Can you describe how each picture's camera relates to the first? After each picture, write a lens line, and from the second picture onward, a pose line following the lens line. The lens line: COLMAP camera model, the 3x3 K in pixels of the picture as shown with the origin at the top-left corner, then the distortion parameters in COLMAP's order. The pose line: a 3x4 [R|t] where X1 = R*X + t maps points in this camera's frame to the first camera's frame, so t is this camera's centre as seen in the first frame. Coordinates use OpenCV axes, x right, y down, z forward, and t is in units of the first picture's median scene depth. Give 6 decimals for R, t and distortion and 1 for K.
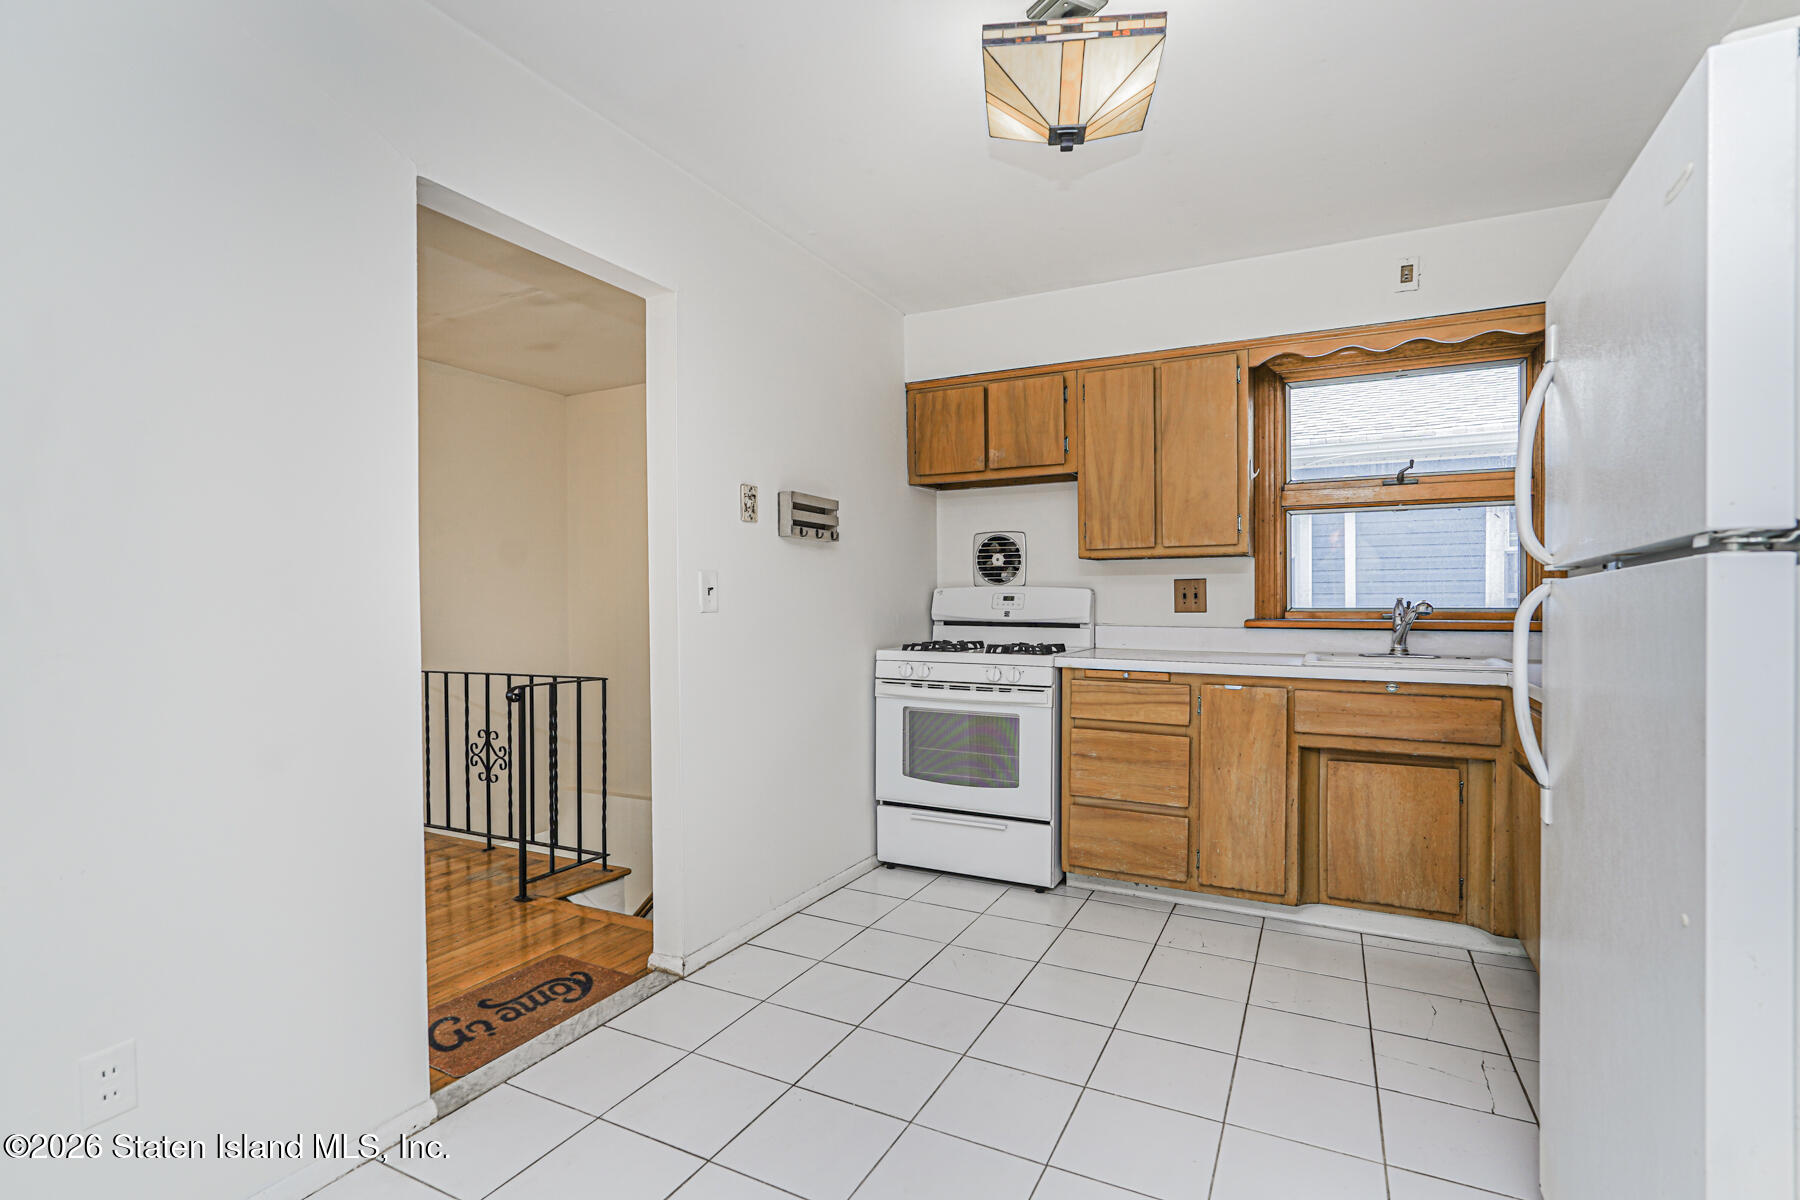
lens RADIAL K [[842.0, 0, 896.3], [0, 842.0, 608.5], [0, 0, 1]] dist [-0.000873, 0.000124]
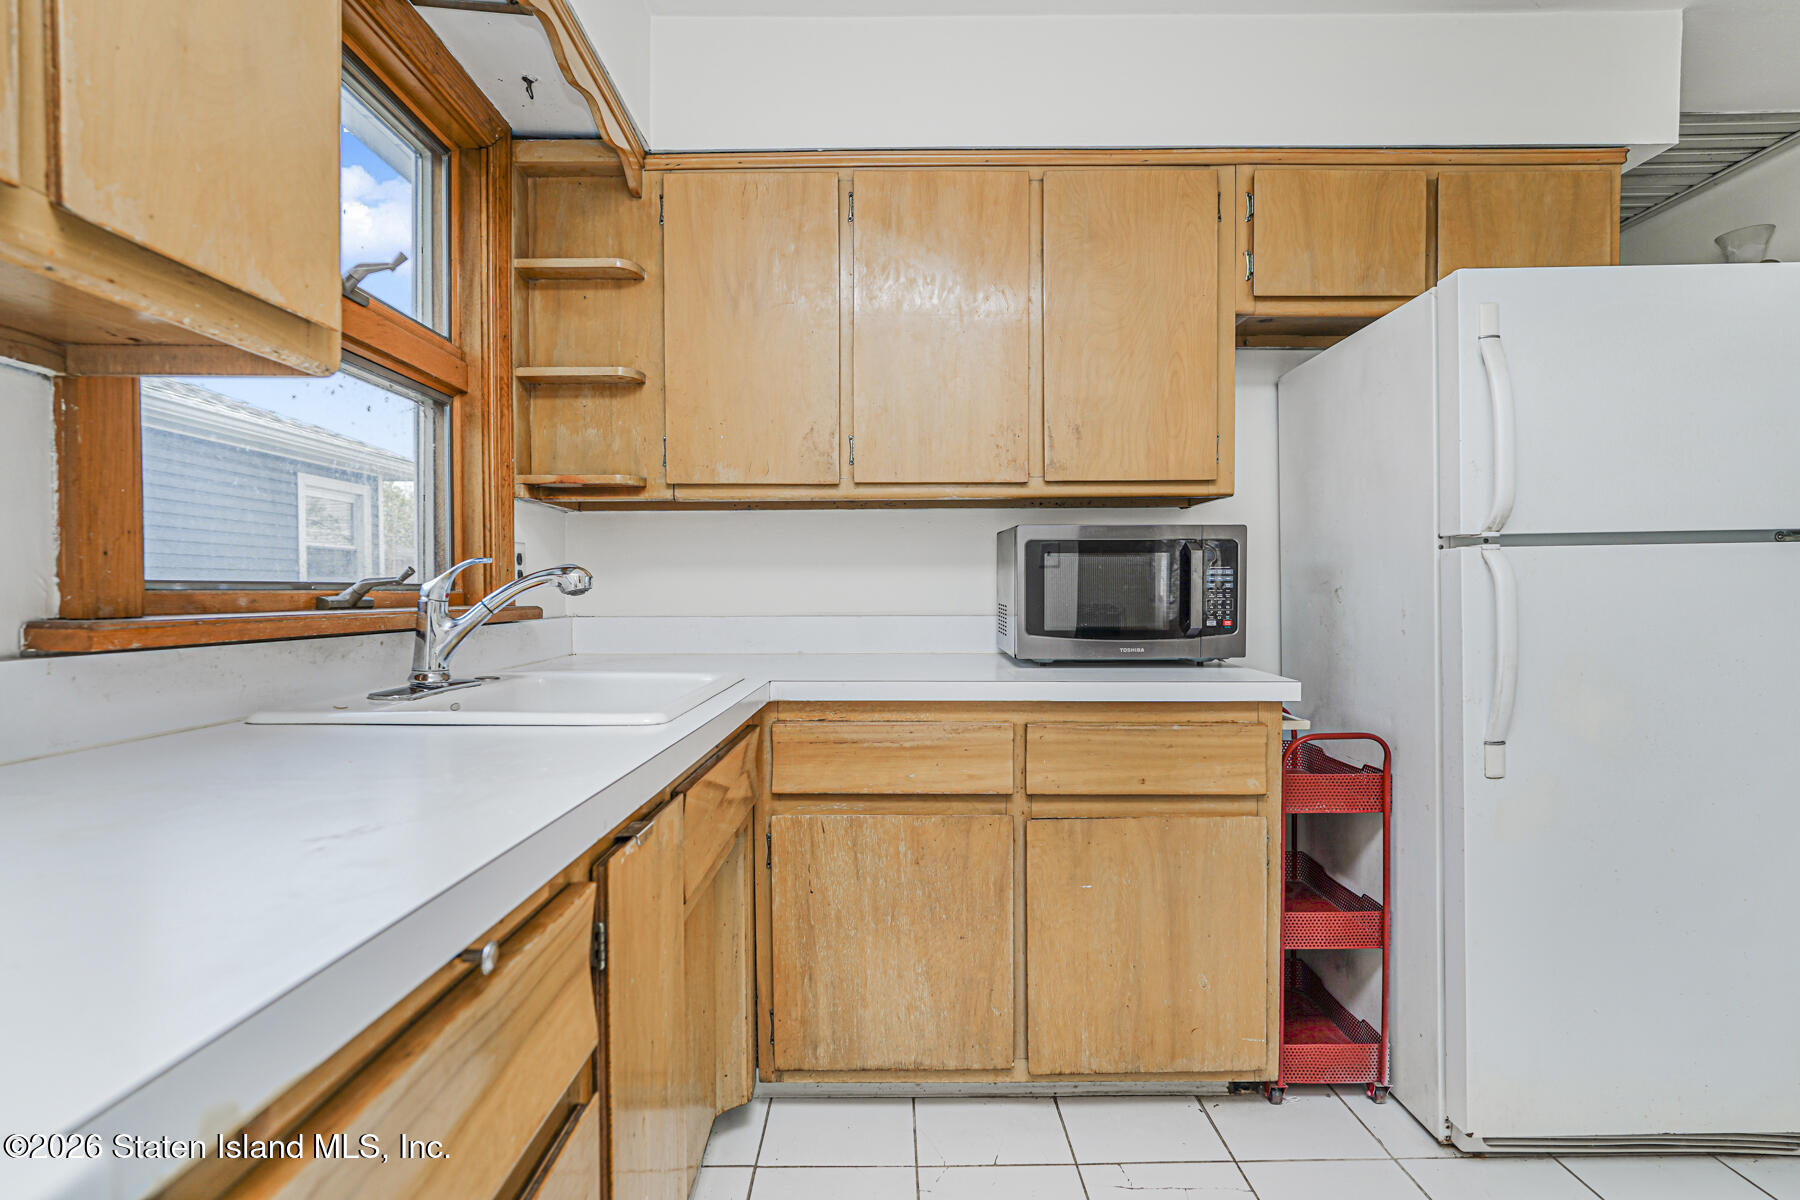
lens RADIAL K [[842.0, 0, 896.3], [0, 842.0, 608.5], [0, 0, 1]] dist [-0.000873, 0.000124]
pose [[-0.456137, -0.010854, 0.889843, 0.089401], [0.011407, 0.999772, 0.018043, 0.008675], [-0.889837, 0.018381, -0.455909, 0.970151]]
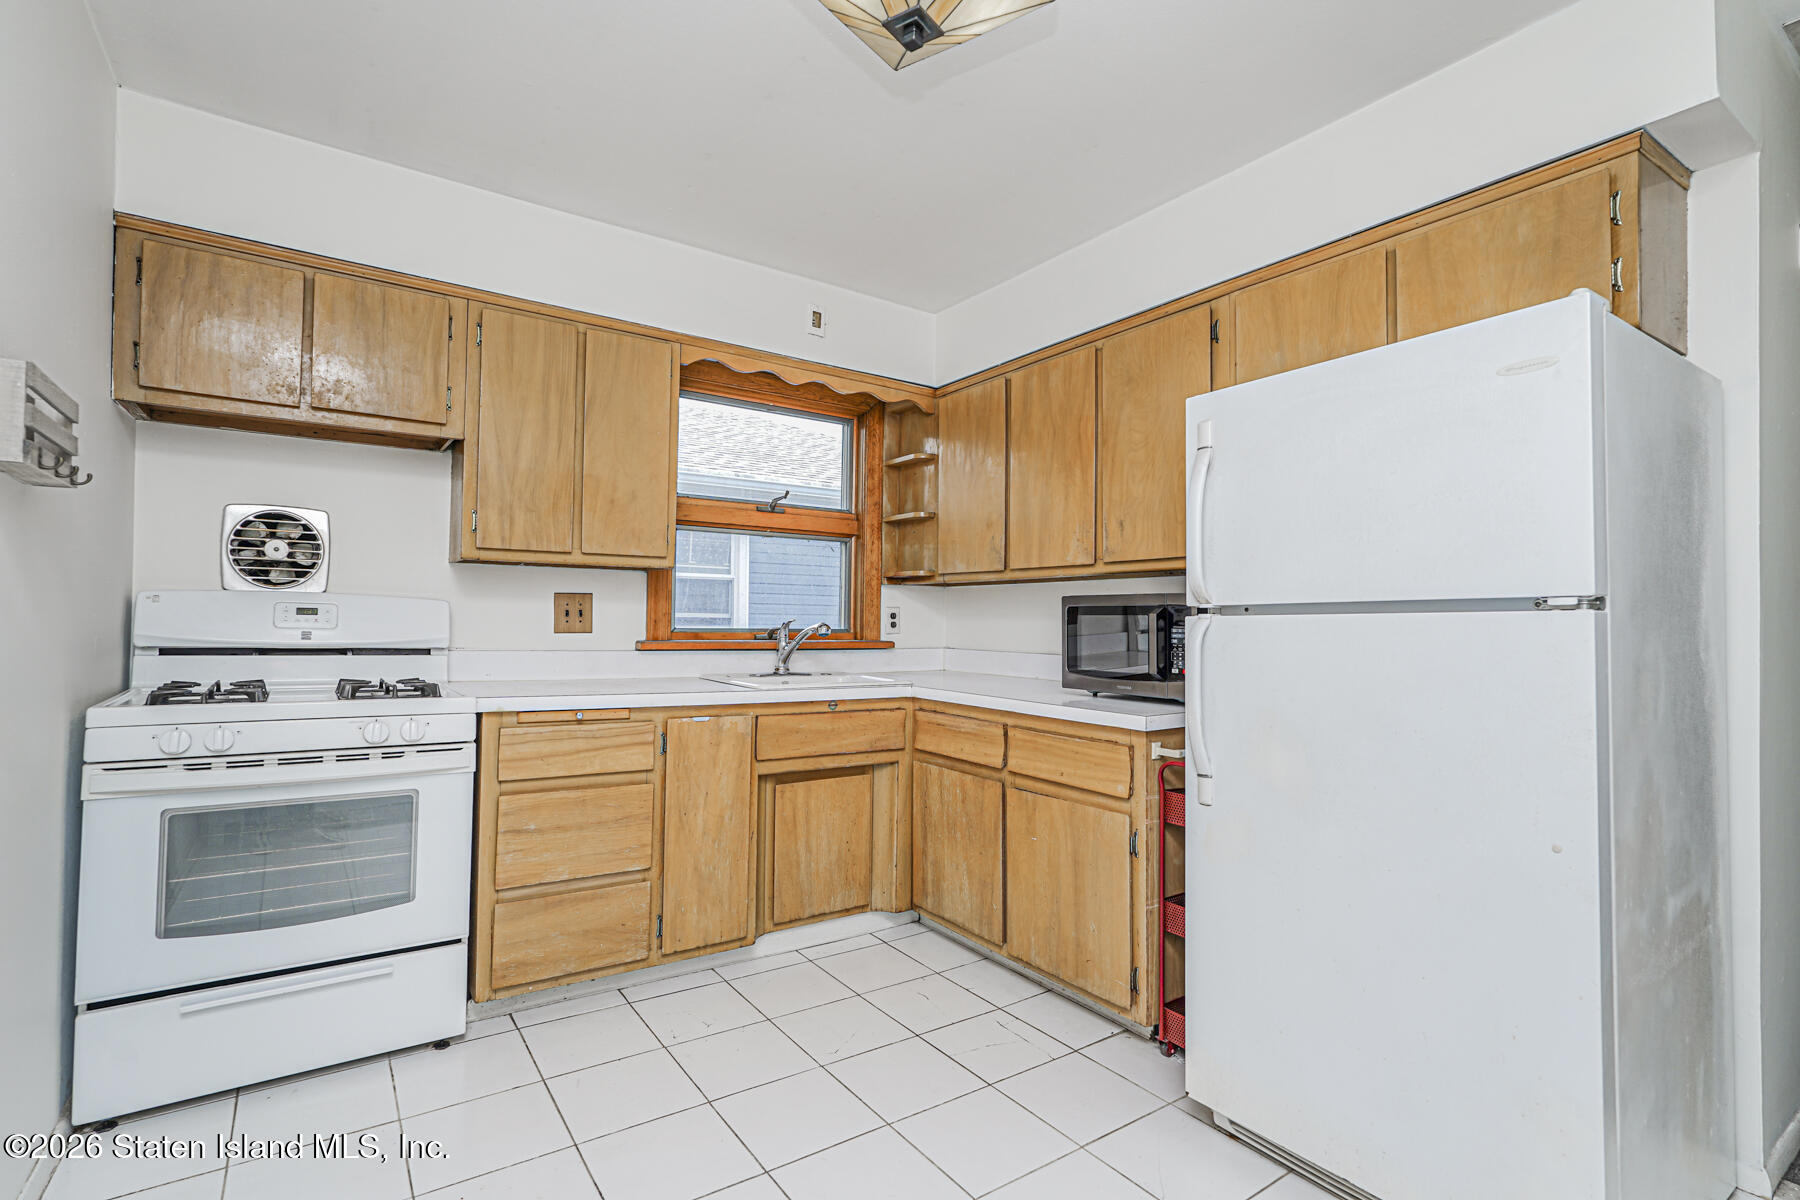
lens RADIAL K [[854.3, 0, 895.2], [0, 854.3, 606.1], [0, 0, 1]] dist [0.001498, 0.000954]
pose [[0.482139, 0.025562, 0.875722, -0.270530], [-0.009011, 0.999666, -0.024220, -0.004997], [-0.876049, 0.003786, 0.482208, 0.354578]]
